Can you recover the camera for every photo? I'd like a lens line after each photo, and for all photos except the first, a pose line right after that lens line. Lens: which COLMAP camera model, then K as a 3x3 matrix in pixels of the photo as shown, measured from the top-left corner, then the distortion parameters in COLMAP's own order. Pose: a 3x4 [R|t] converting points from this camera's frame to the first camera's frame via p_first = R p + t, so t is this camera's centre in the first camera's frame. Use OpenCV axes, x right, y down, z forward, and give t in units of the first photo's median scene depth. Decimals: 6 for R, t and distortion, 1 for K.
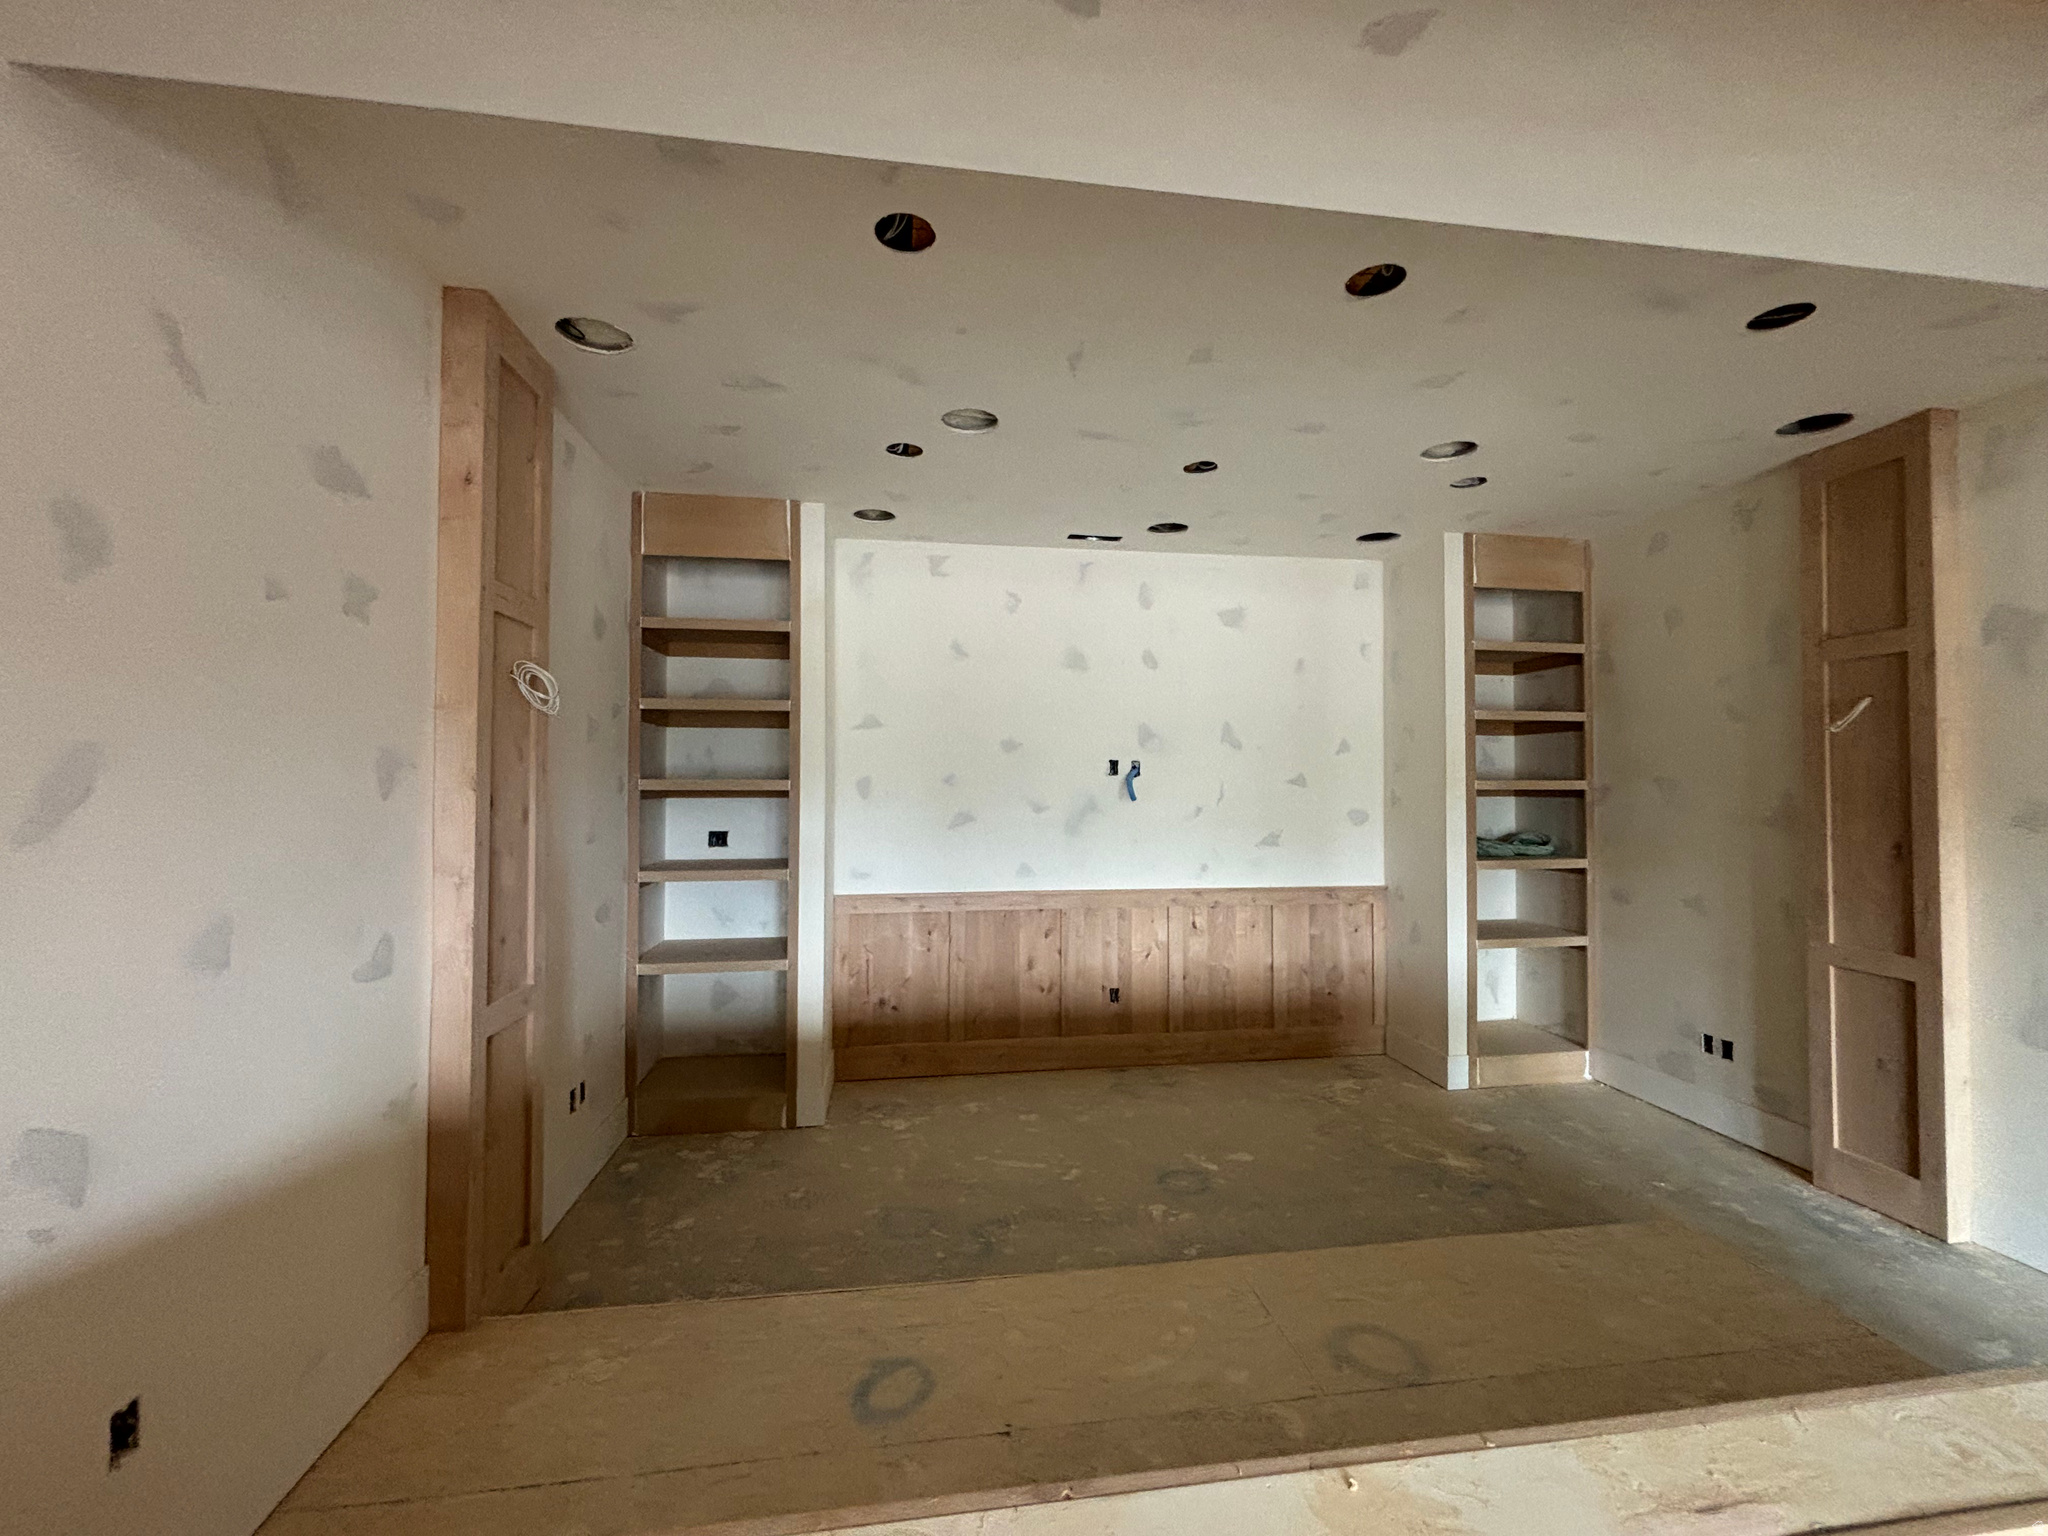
lens RADIAL K [[832.0, 0, 1025.2], [0, 832.0, 767.2], [0, 0, 1]] dist [-0.001091, -0.000150]
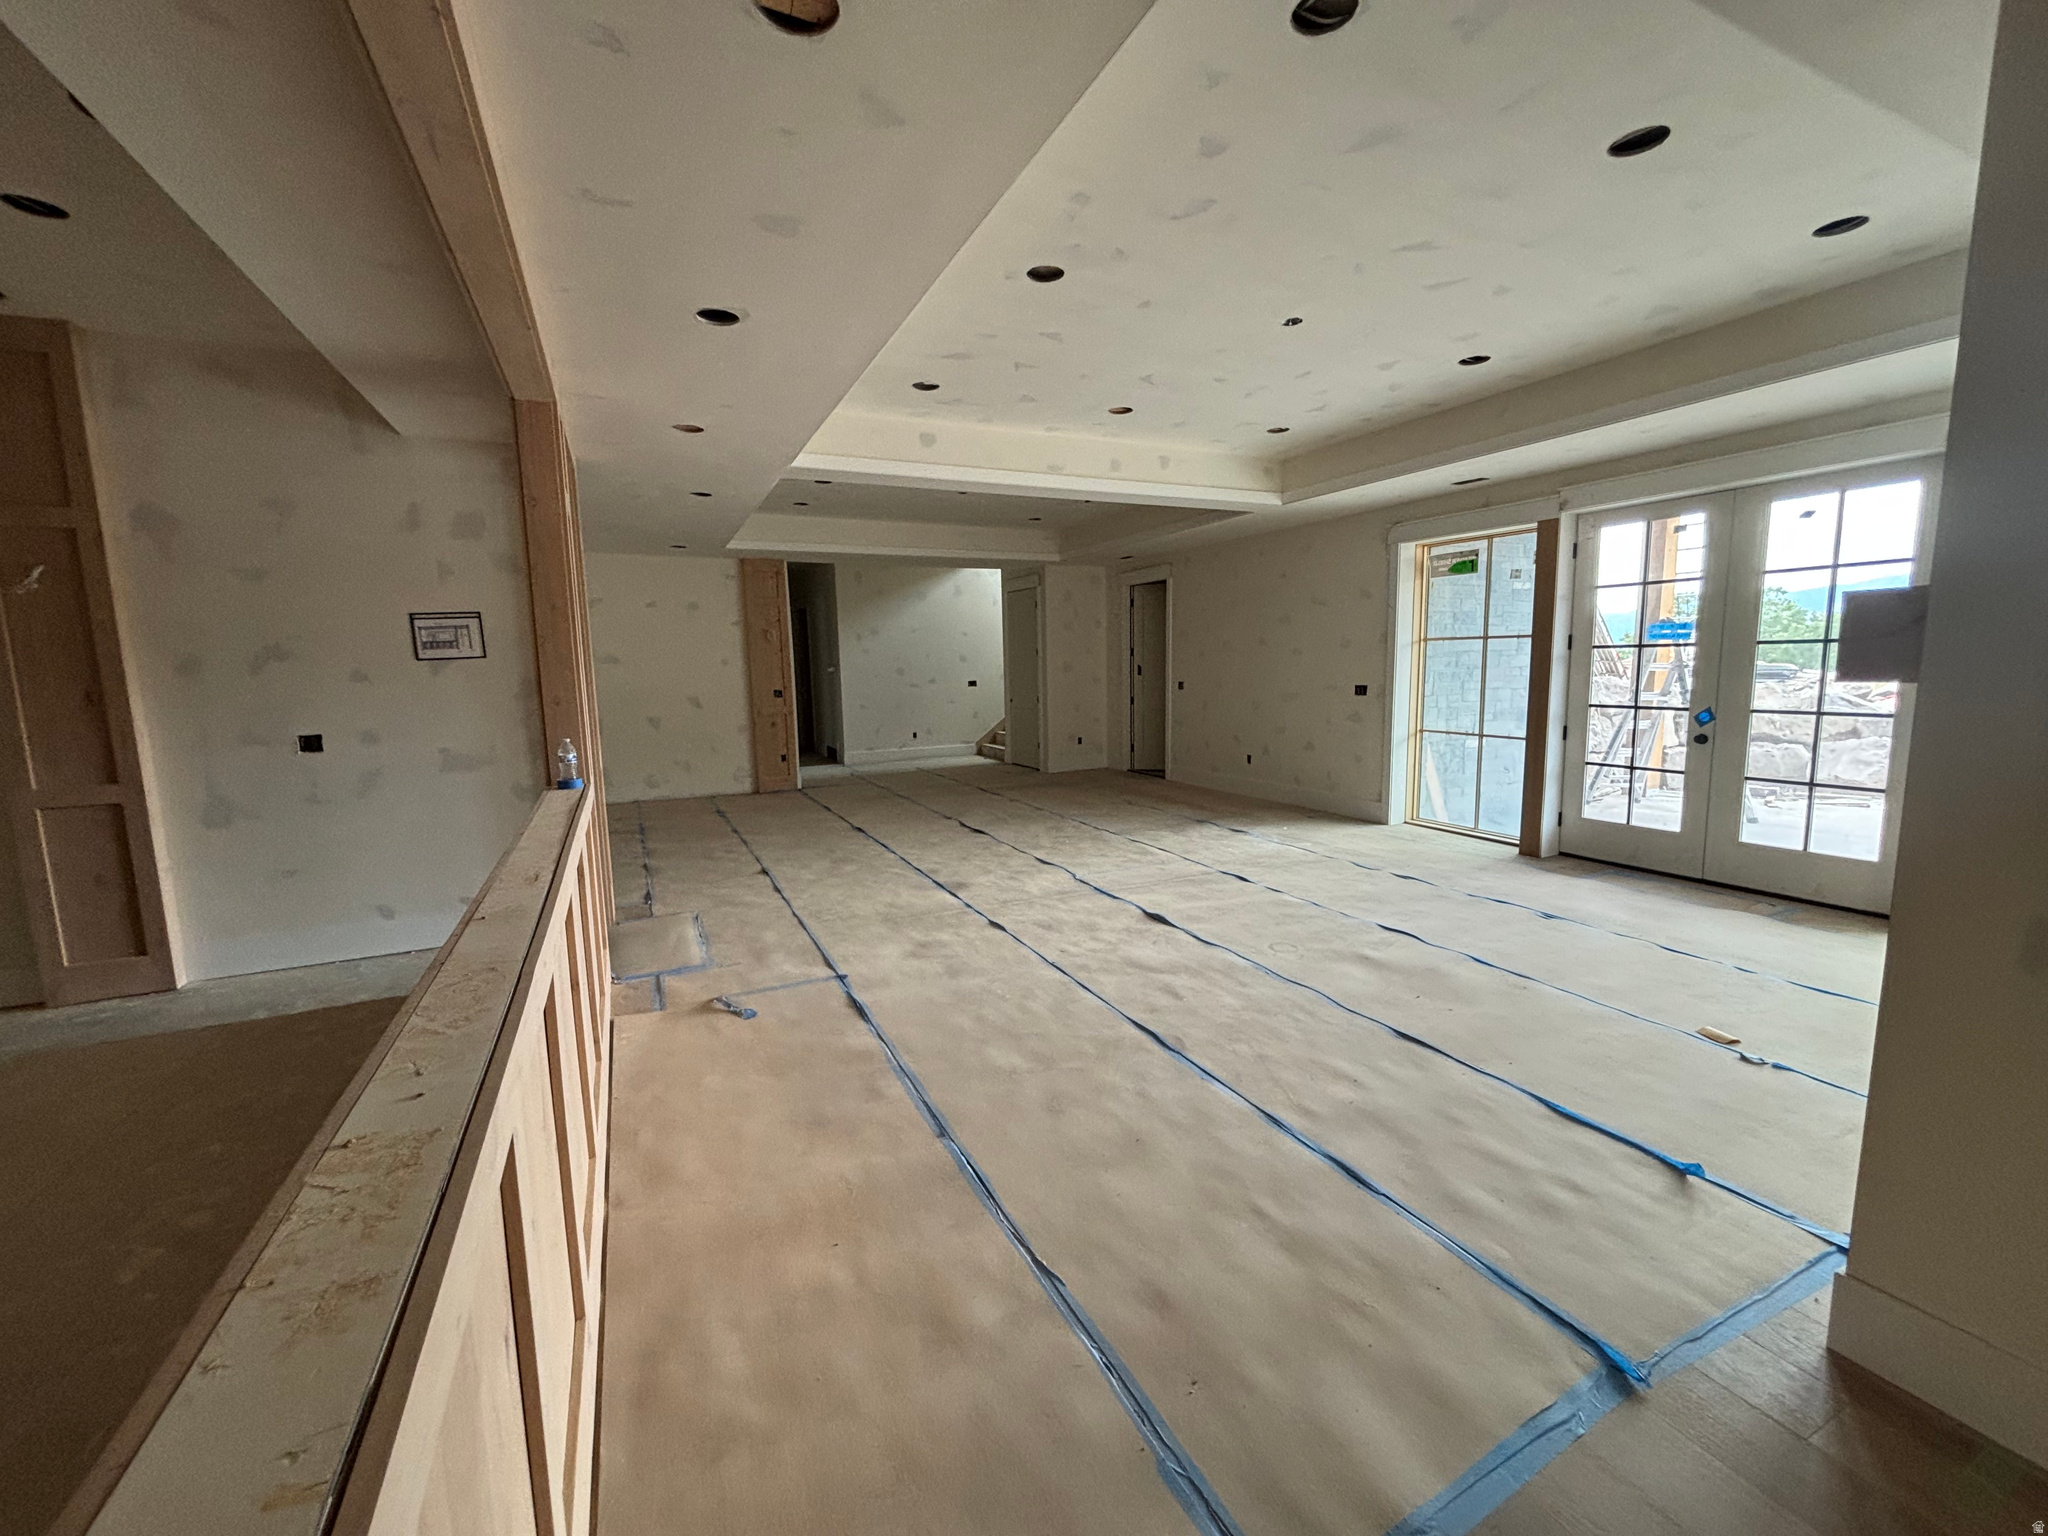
lens RADIAL K [[832.0, 0, 1027.6], [0, 832.0, 767.8], [0, 0, 1]] dist [-0.001091, -0.000150]
pose [[-0.292045, -0.119564, 0.948902, -0.493319], [0.001269, 0.992106, 0.125398, 0.051477], [-0.956404, 0.037826, -0.289588, 0.062914]]
